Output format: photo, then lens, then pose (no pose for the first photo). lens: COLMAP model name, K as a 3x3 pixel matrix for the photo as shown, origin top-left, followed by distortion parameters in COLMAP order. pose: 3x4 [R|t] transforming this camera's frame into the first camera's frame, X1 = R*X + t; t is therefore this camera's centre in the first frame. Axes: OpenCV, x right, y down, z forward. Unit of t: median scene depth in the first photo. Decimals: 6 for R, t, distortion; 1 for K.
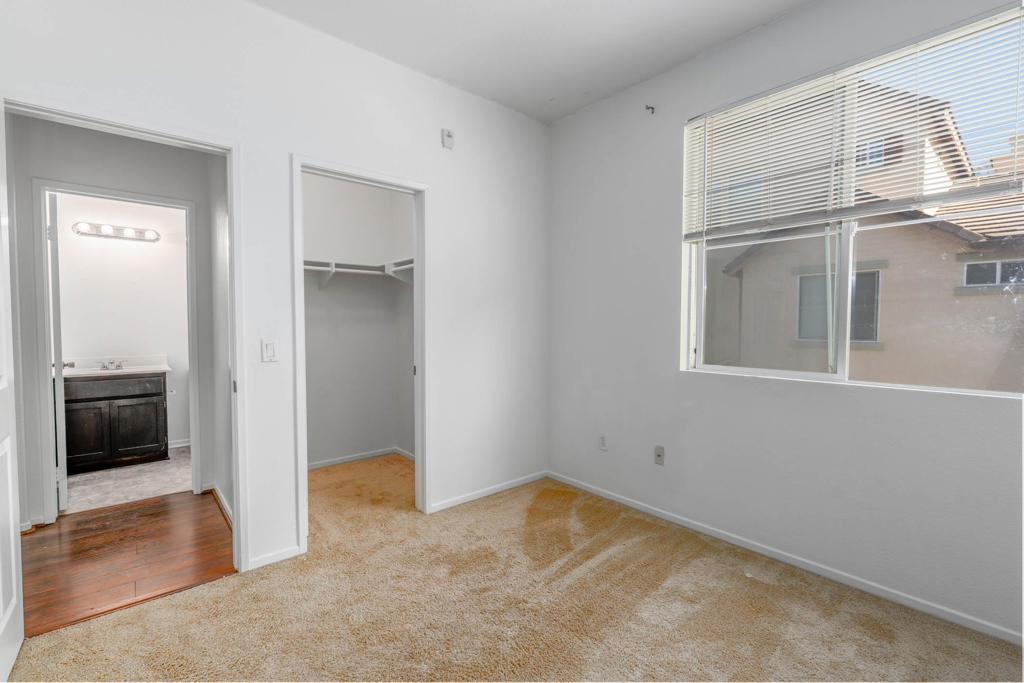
lens RADIAL K [[453.6, 0, 512.0], [0, 453.6, 341.5], [0, 0, 1]] dist [-0.001801, -0.000389]
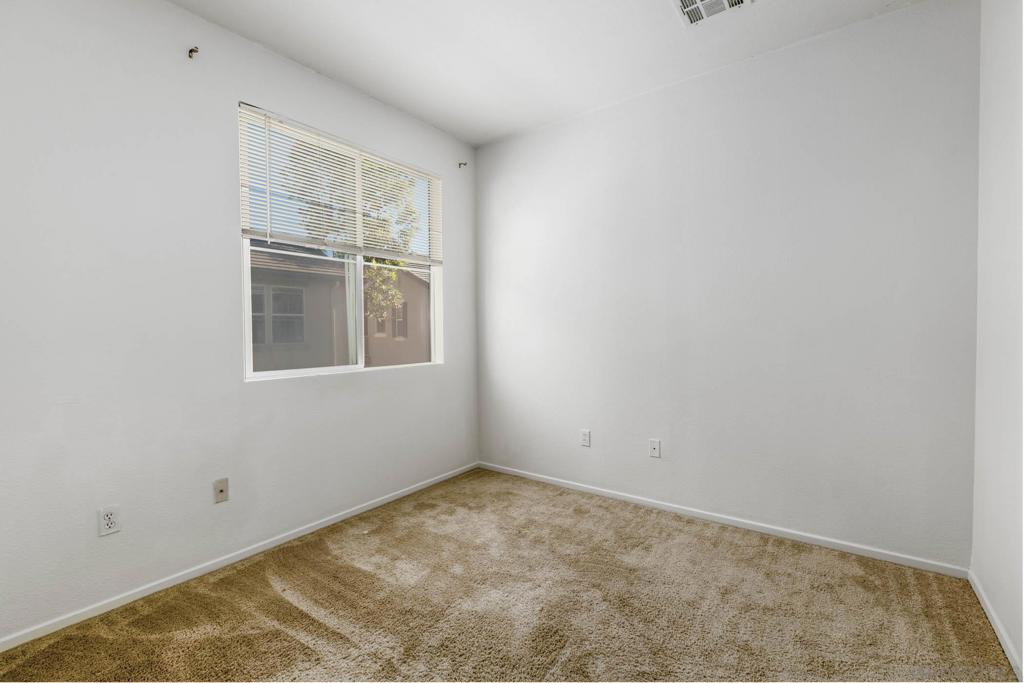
lens RADIAL K [[453.6, 0, 512.0], [0, 453.6, 341.5], [0, 0, 1]] dist [-0.001801, -0.000389]
pose [[-0.232915, -0.024476, 0.972189, -0.691115], [0.049648, 0.998080, 0.037022, -0.023569], [-0.971229, 0.056891, -0.231252, 0.796564]]
